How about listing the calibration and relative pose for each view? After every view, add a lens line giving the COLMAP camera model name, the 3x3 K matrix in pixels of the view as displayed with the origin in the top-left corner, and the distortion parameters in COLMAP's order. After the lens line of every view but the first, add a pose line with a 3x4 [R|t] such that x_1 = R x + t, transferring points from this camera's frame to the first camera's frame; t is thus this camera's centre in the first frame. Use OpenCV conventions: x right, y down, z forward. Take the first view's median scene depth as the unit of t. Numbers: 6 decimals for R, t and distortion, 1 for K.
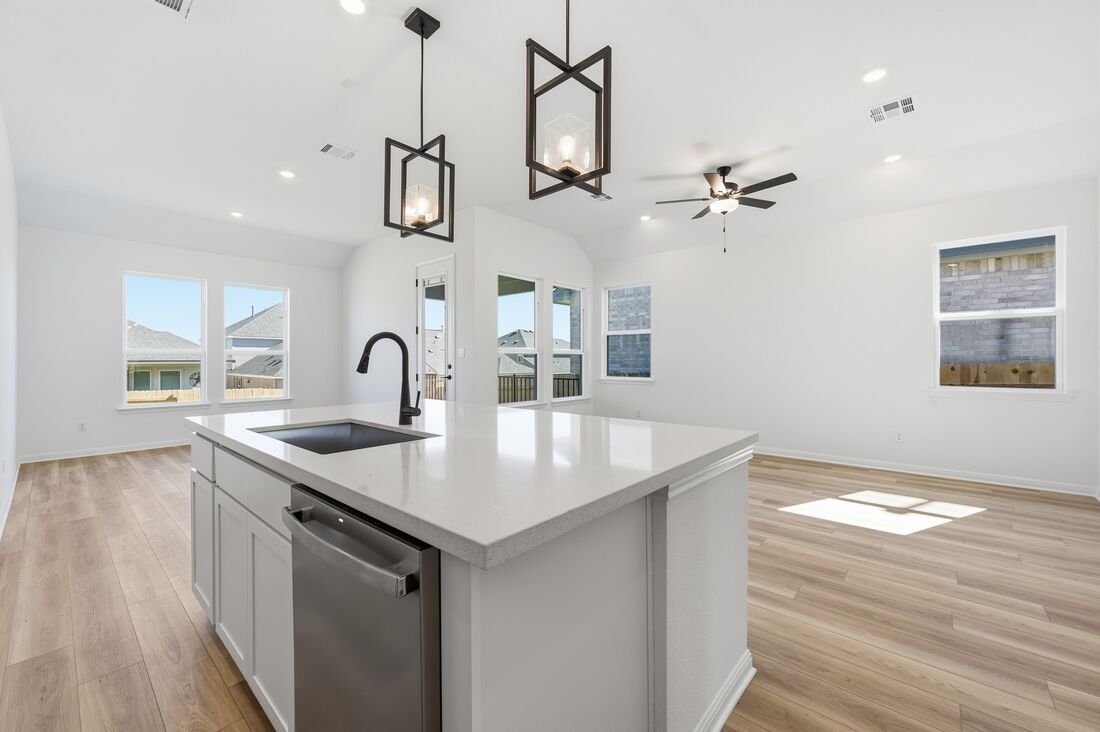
lens RADIAL K [[441.1, 0, 549.4], [0, 441.1, 361.6], [0, 0, 1]] dist [0.000990, 0.000104]
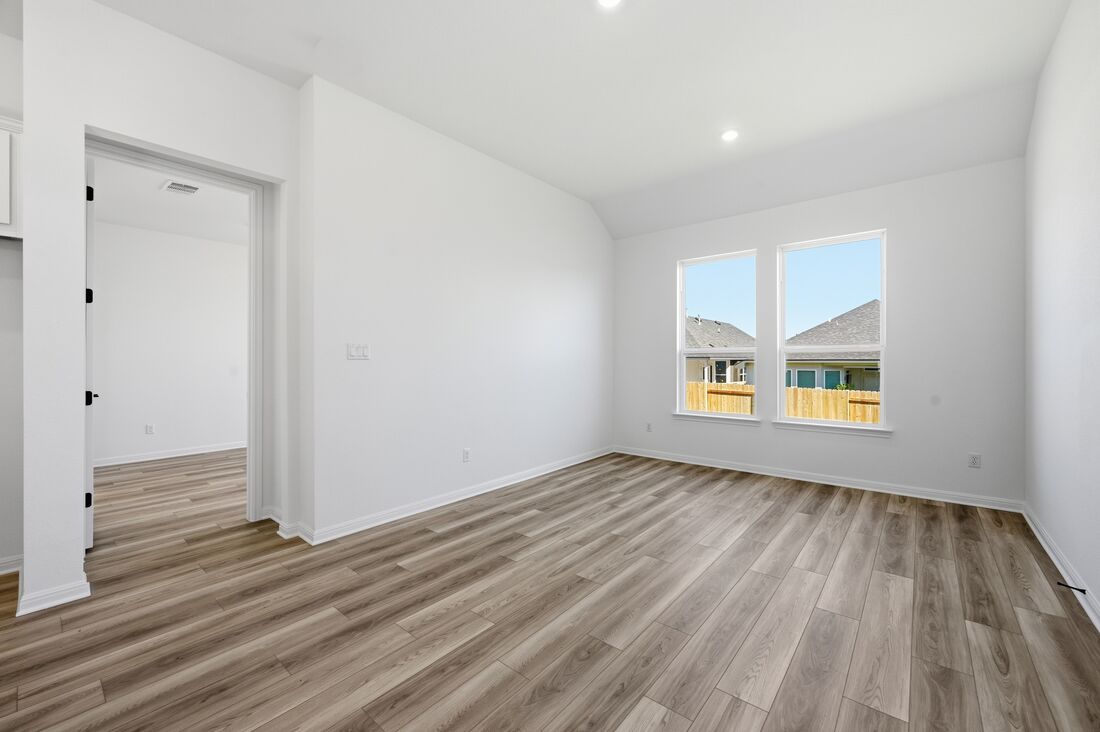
lens RADIAL K [[441.1, 0, 549.4], [0, 441.1, 361.6], [0, 0, 1]] dist [0.000990, 0.000104]
pose [[0.025045, 0.002370, -0.999684, -0.085398], [0.001628, 0.999996, 0.002411, -0.003957], [0.999685, -0.001688, 0.025041, 0.947562]]
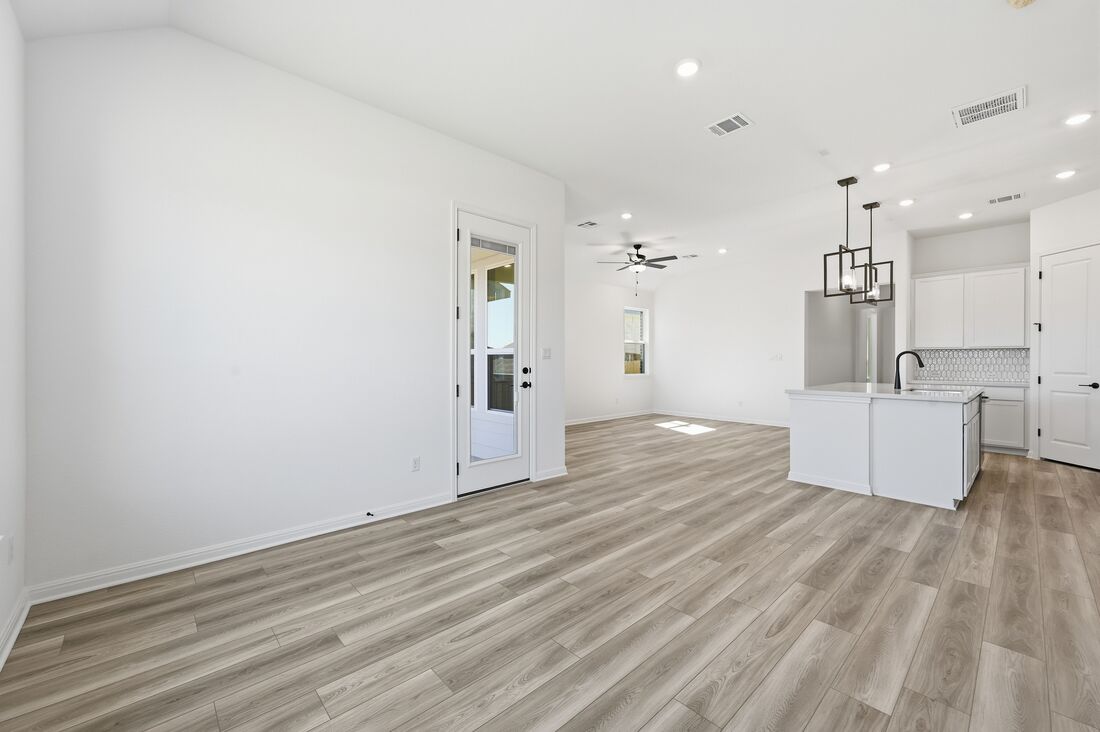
lens RADIAL K [[441.1, 0, 549.4], [0, 441.1, 361.6], [0, 0, 1]] dist [0.000990, 0.000104]
pose [[0.098760, -0.000984, 0.995111, -1.283447], [0.003625, 0.999993, 0.000629, -0.005622], [-0.995105, 0.003545, 0.098763, 1.171782]]
